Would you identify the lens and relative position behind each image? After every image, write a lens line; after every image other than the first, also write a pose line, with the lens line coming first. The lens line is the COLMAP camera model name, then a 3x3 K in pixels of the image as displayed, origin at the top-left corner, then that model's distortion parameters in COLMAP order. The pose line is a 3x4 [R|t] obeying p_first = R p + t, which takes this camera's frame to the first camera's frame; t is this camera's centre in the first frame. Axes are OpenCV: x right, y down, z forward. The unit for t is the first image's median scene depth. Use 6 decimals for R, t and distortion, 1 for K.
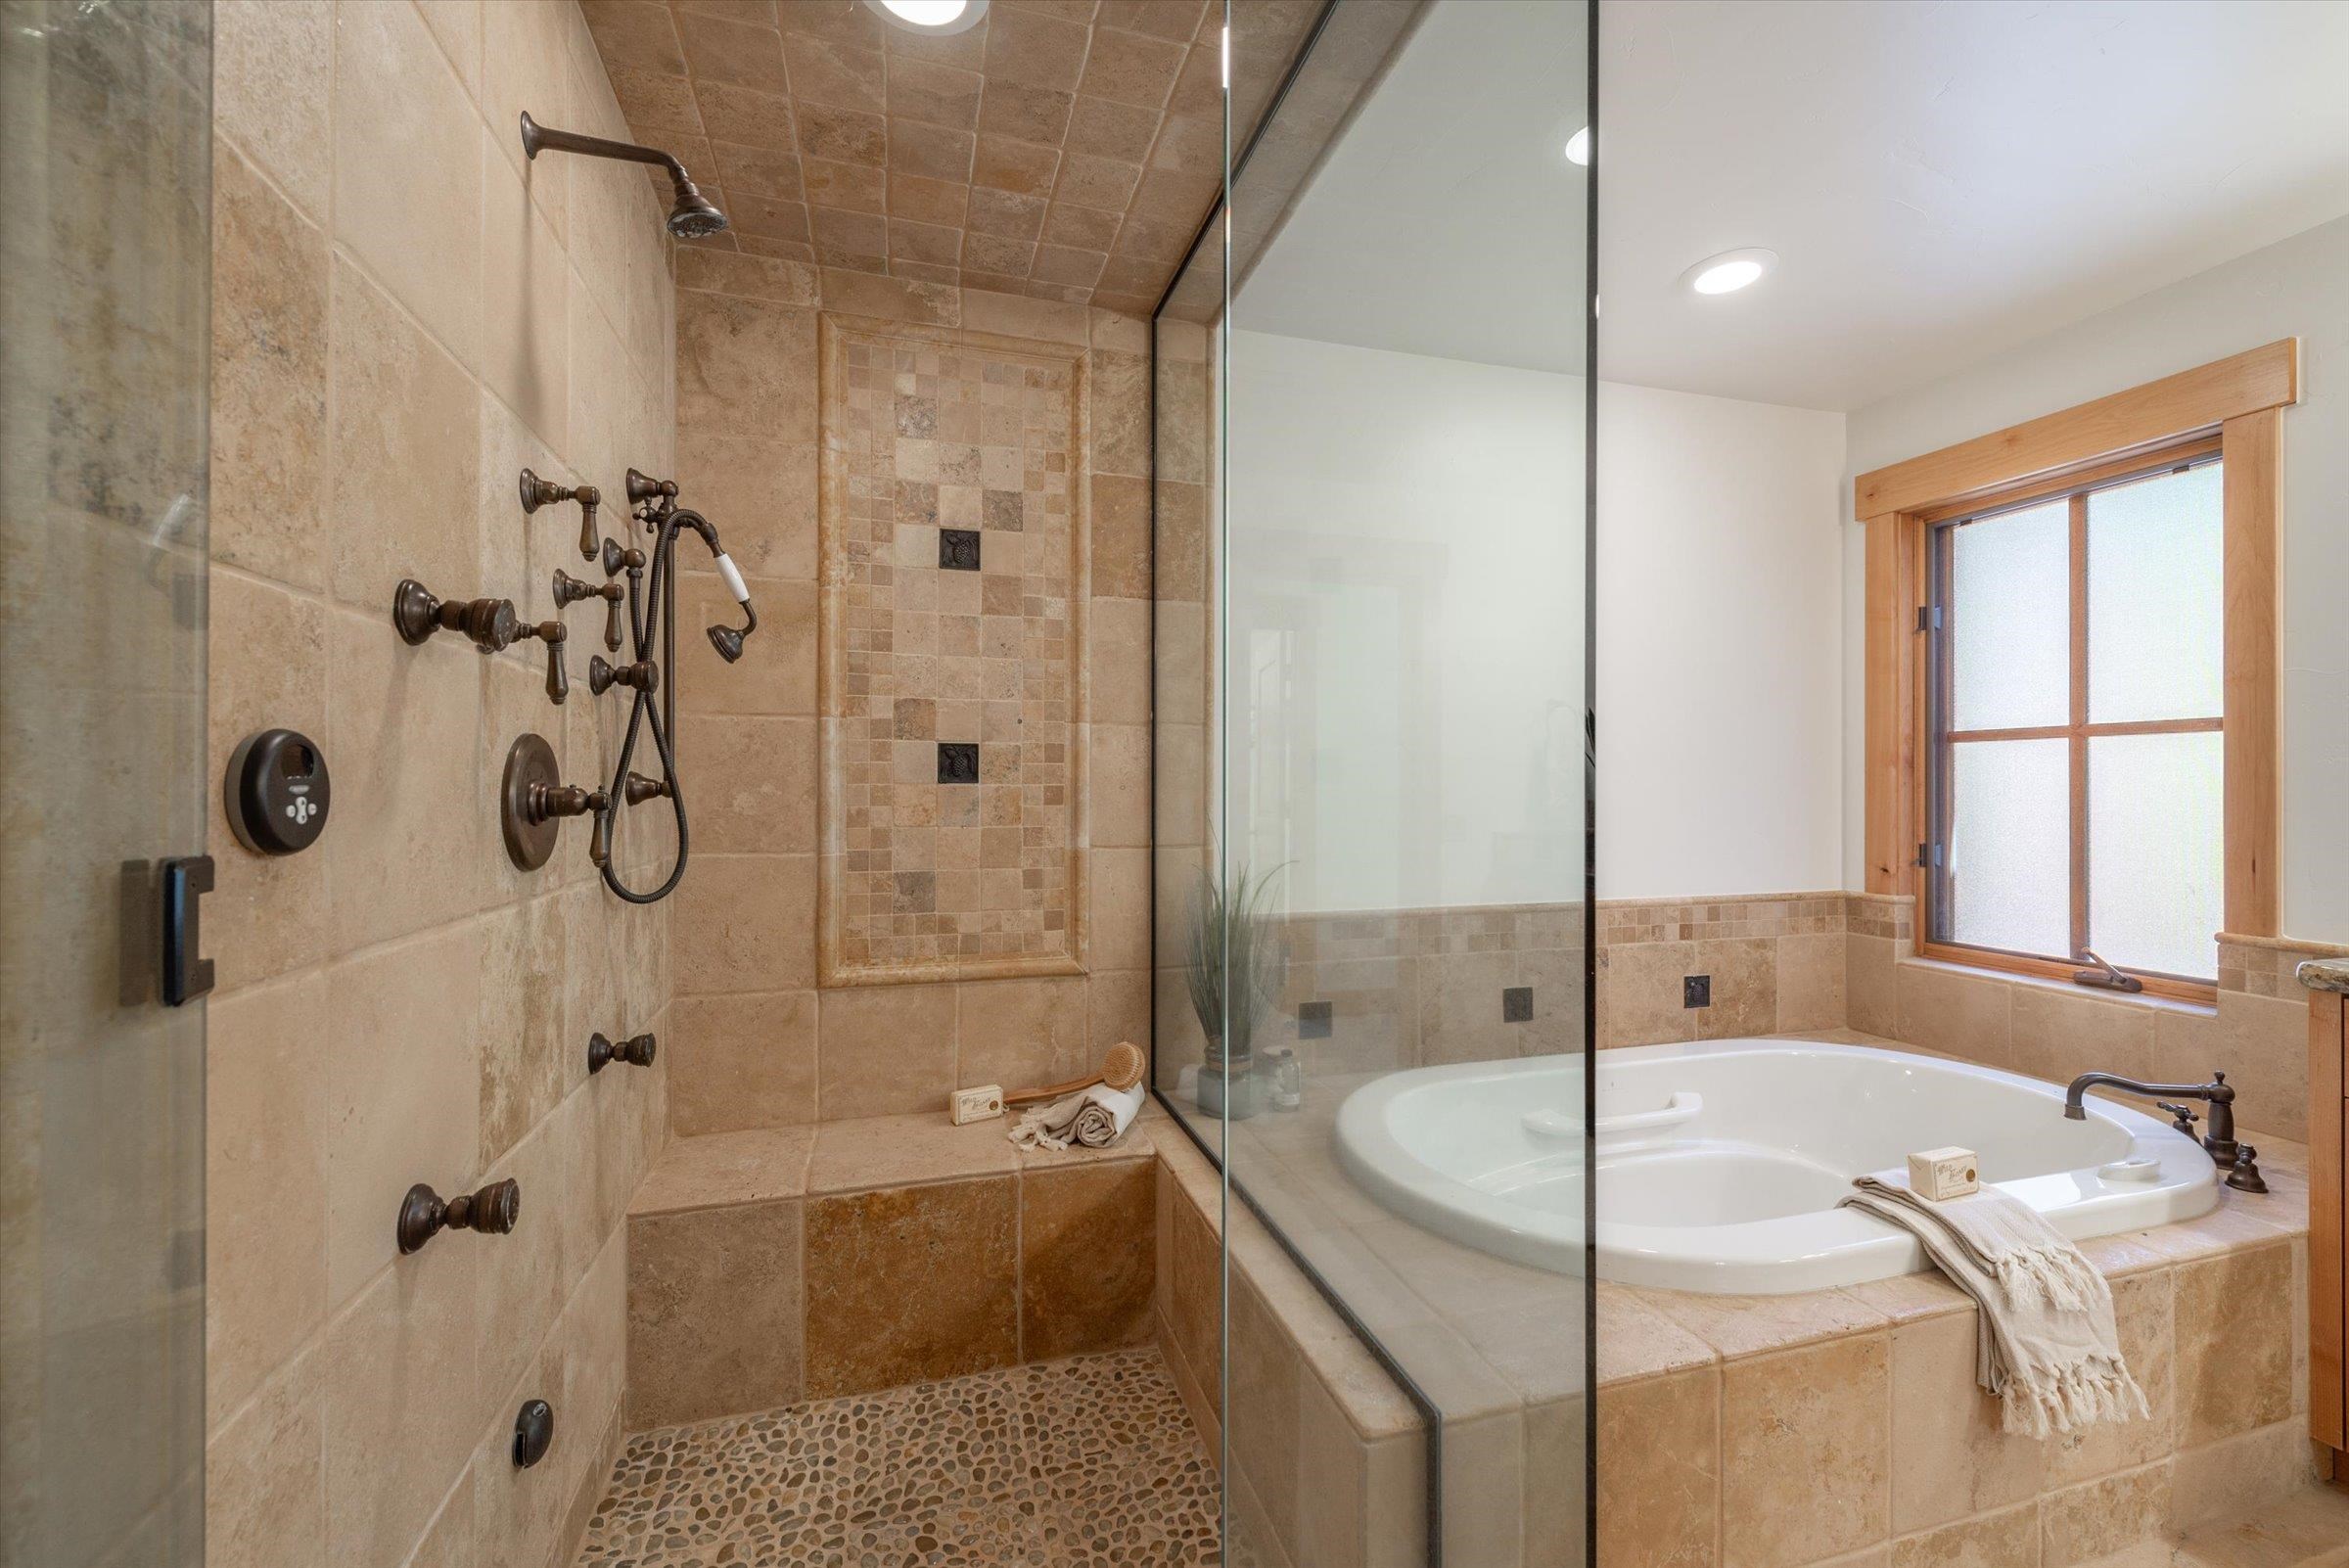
lens RADIAL K [[949.8, 0, 1174.5], [0, 949.8, 784.0], [0, 0, 1]] dist [0.002284, -0.002608]
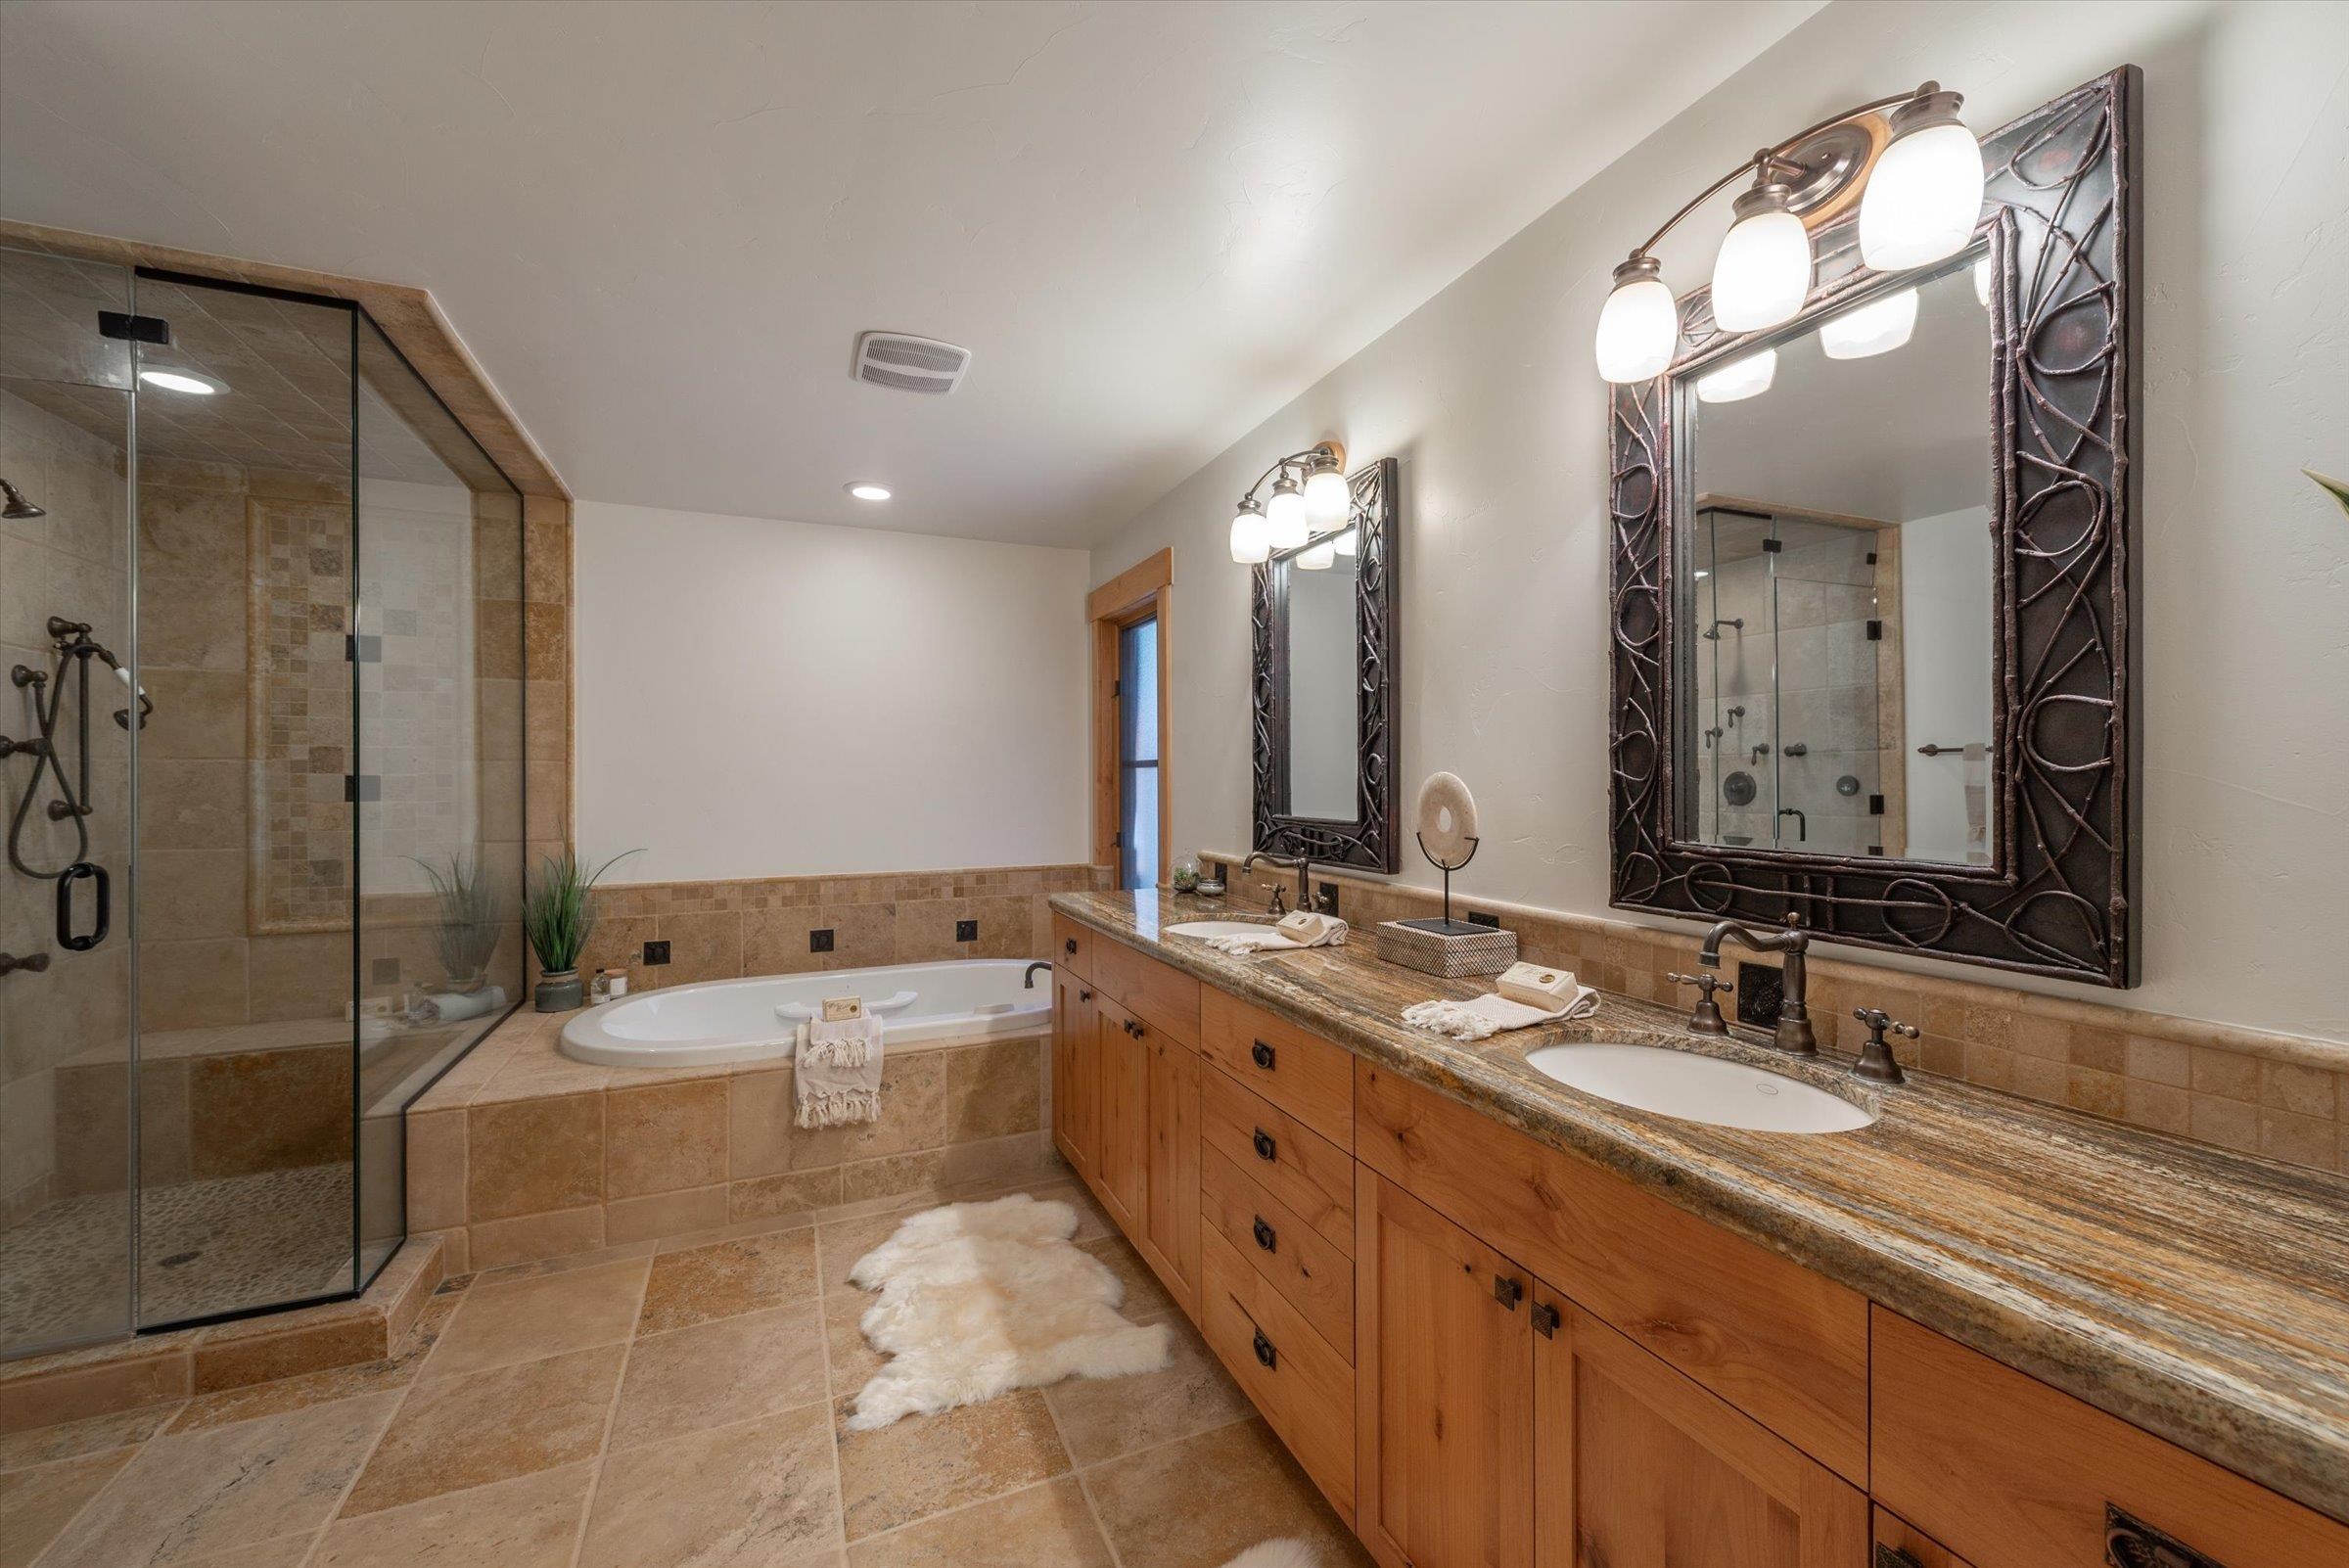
lens RADIAL K [[910.9, 0, 1182.1], [0, 910.9, 780.0], [0, 0, 1]] dist [-0.005157, -0.000643]
pose [[0.990180, -0.005118, 0.139706, 0.915398], [0.004972, 0.999987, 0.001397, -0.032121], [-0.139712, -0.000689, 0.990192, -0.658233]]
